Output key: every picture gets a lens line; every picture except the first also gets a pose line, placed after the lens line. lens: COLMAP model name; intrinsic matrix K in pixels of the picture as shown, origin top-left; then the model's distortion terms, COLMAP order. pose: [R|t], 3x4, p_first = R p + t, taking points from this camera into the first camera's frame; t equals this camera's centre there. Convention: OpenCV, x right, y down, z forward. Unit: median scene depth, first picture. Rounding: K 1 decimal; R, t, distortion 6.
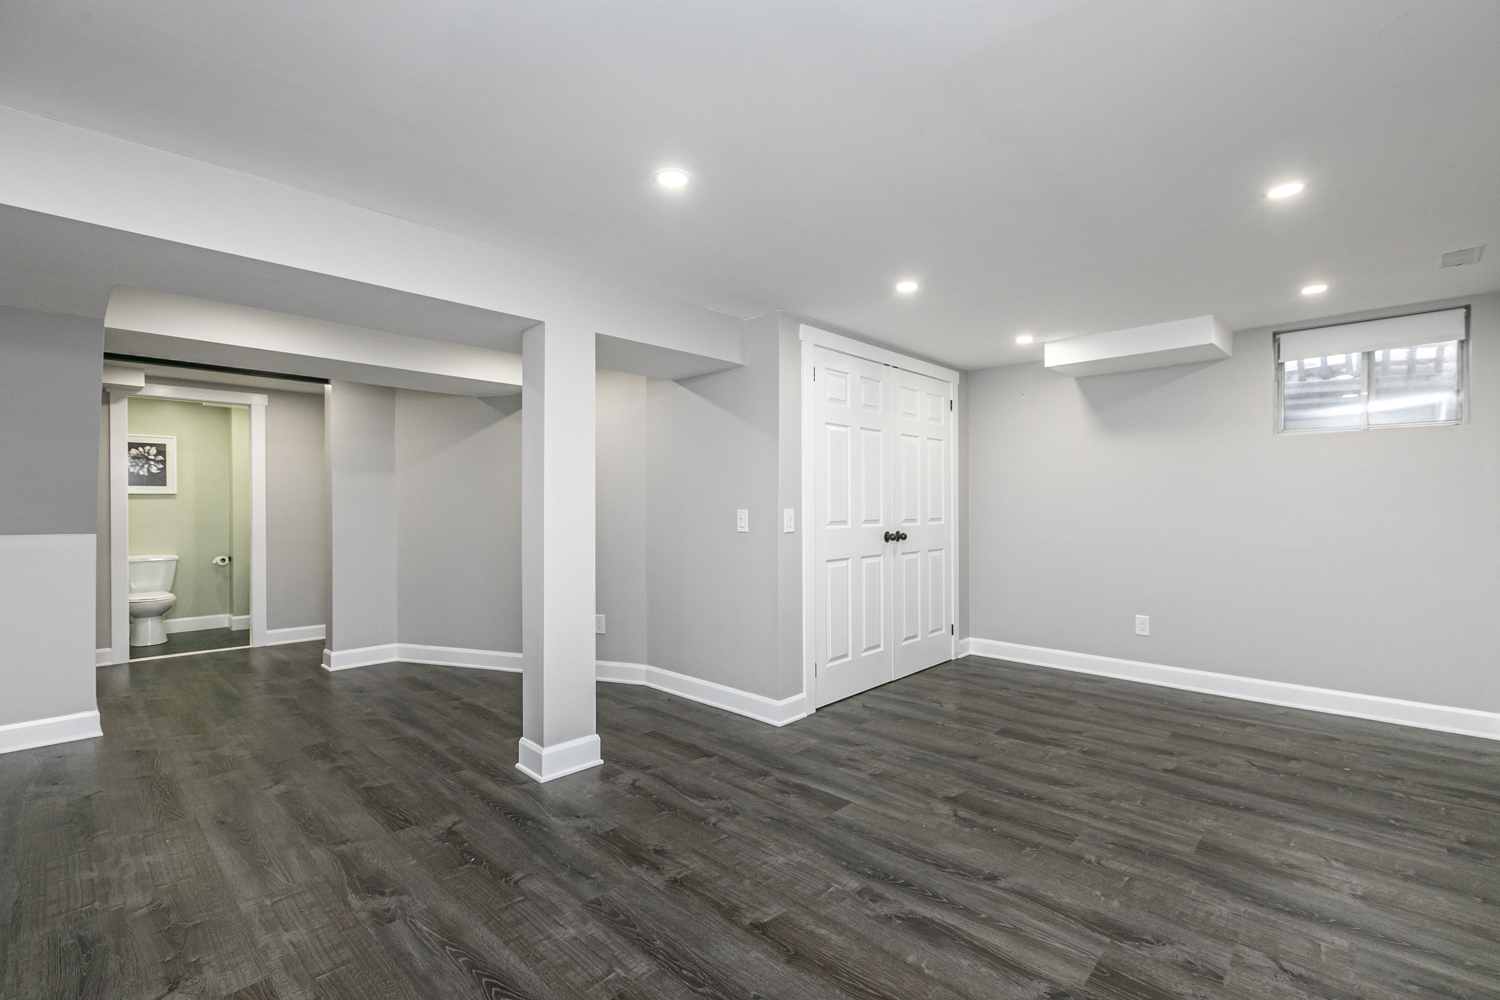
lens RADIAL K [[663.1, 0, 764.9], [0, 663.1, 495.0], [0, 0, 1]] dist [0.003043, -0.001951]
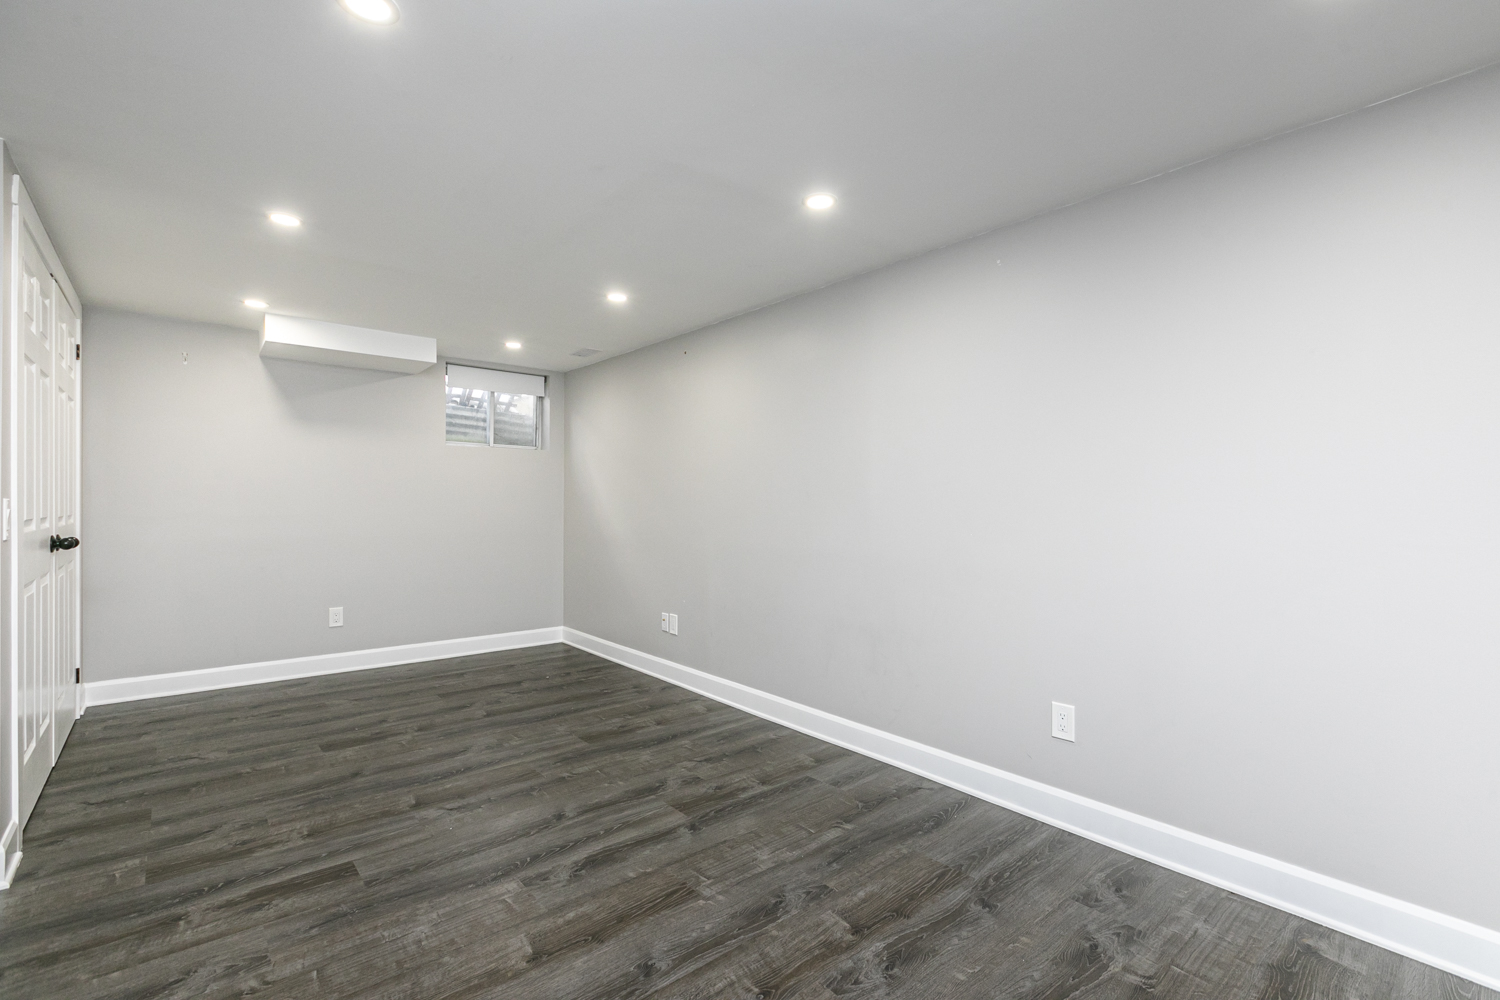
lens RADIAL K [[663.1, 0, 743.0], [0, 663.1, 500.3], [0, 0, 1]] dist [0.003043, -0.001951]
pose [[0.123639, 0.009118, 0.992285, -0.614307], [-0.020469, 0.999768, -0.006636, 0.018624], [-0.992116, -0.019491, 0.123797, 0.432286]]
